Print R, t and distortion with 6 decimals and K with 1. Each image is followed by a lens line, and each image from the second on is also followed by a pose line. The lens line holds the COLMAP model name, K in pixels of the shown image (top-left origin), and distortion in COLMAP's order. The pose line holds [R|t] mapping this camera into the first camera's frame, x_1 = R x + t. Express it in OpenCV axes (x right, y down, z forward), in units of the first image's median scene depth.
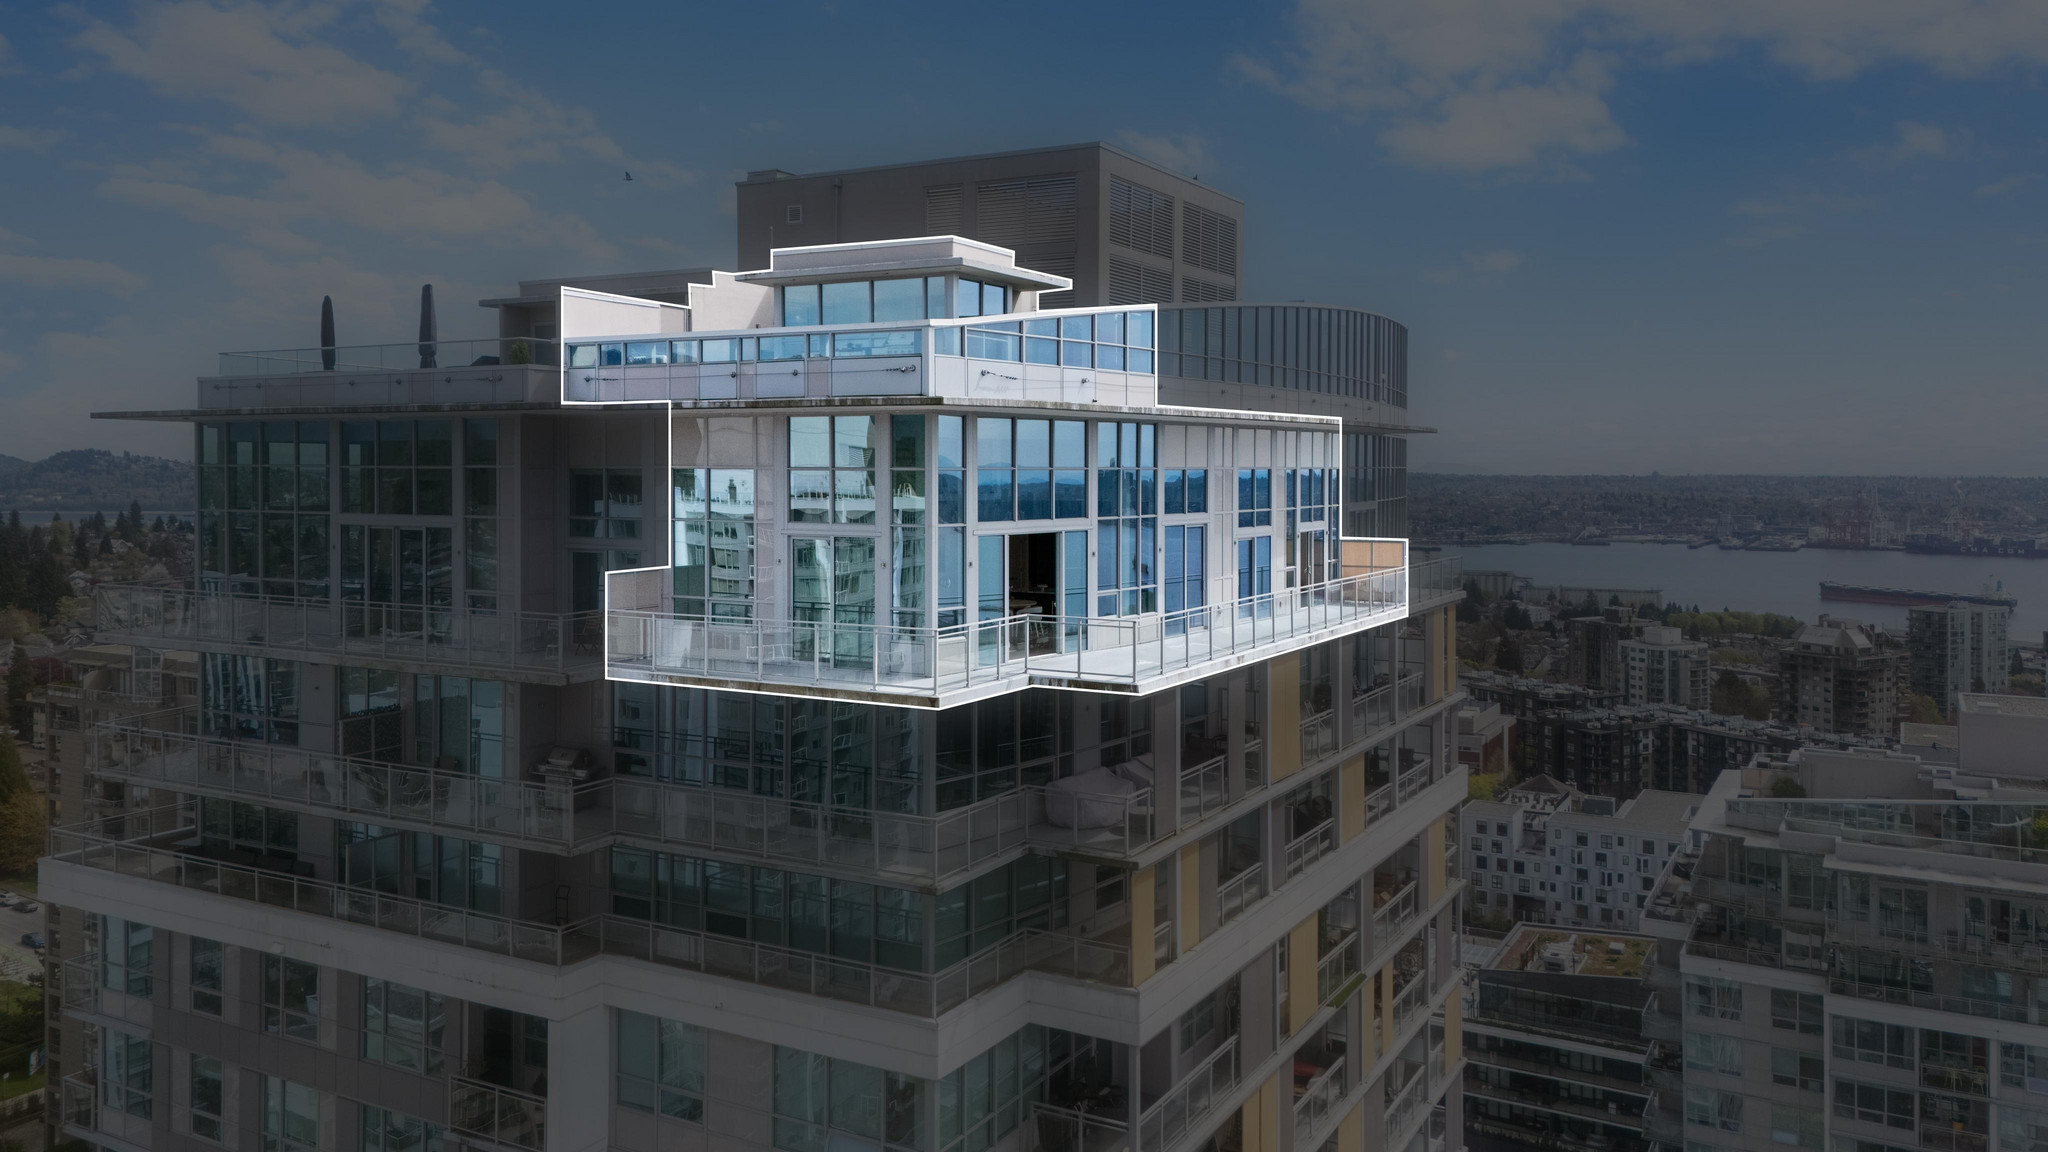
lens RADIAL K [[1509.0, 0, 1000.2], [0, 1509.0, 505.3], [0, 0, 1]] dist [0.038870, -0.012417]
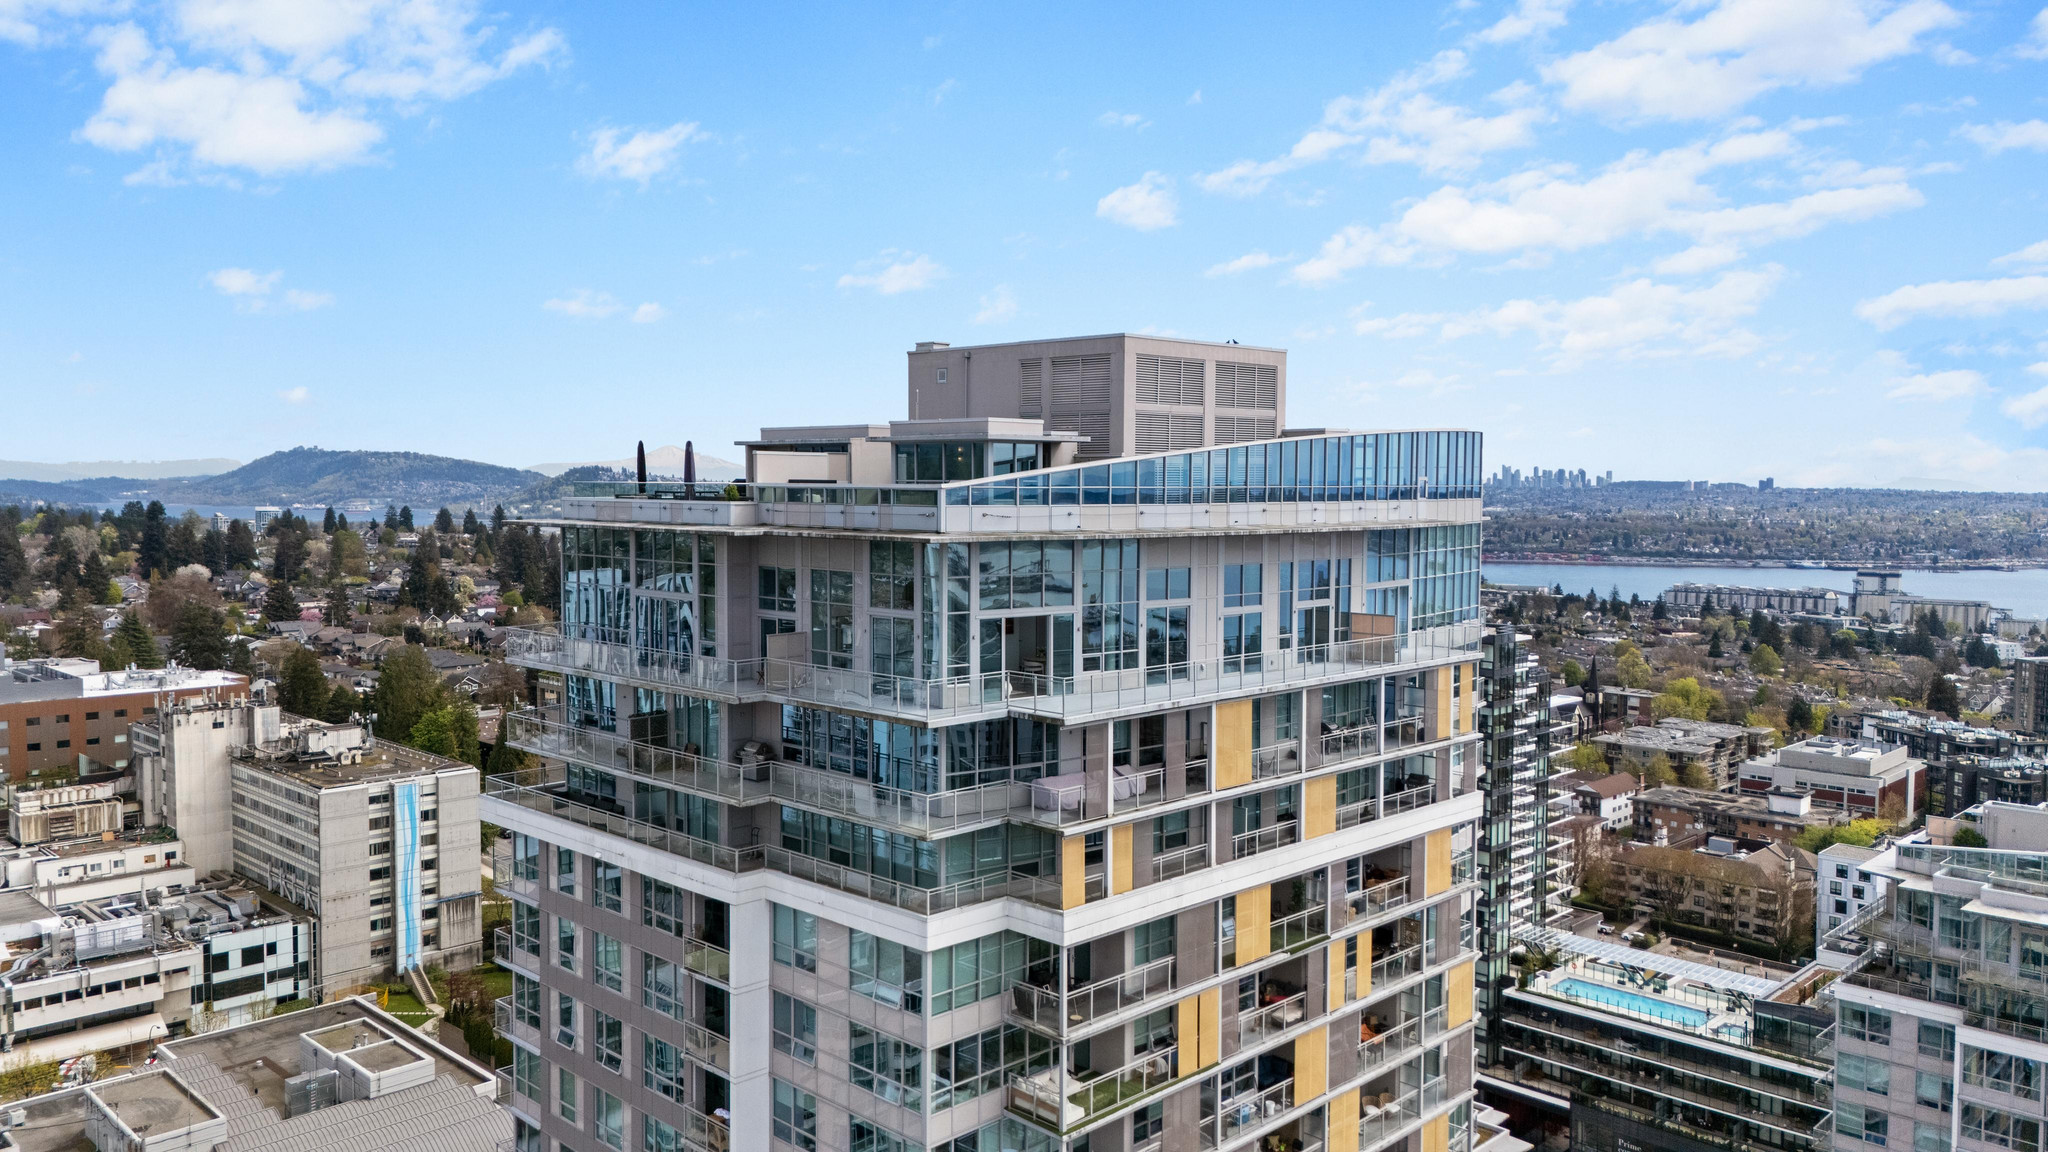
lens RADIAL K [[1509.0, 0, 1026.1], [0, 1509.0, 577.4], [0, 0, 1]] dist [0.038870, -0.012417]
pose [[0.965202, 0.018882, -0.260821, 0.222975], [-0.008072, 0.999066, 0.042455, -0.045819], [0.261379, -0.038873, 0.964453, -0.251145]]
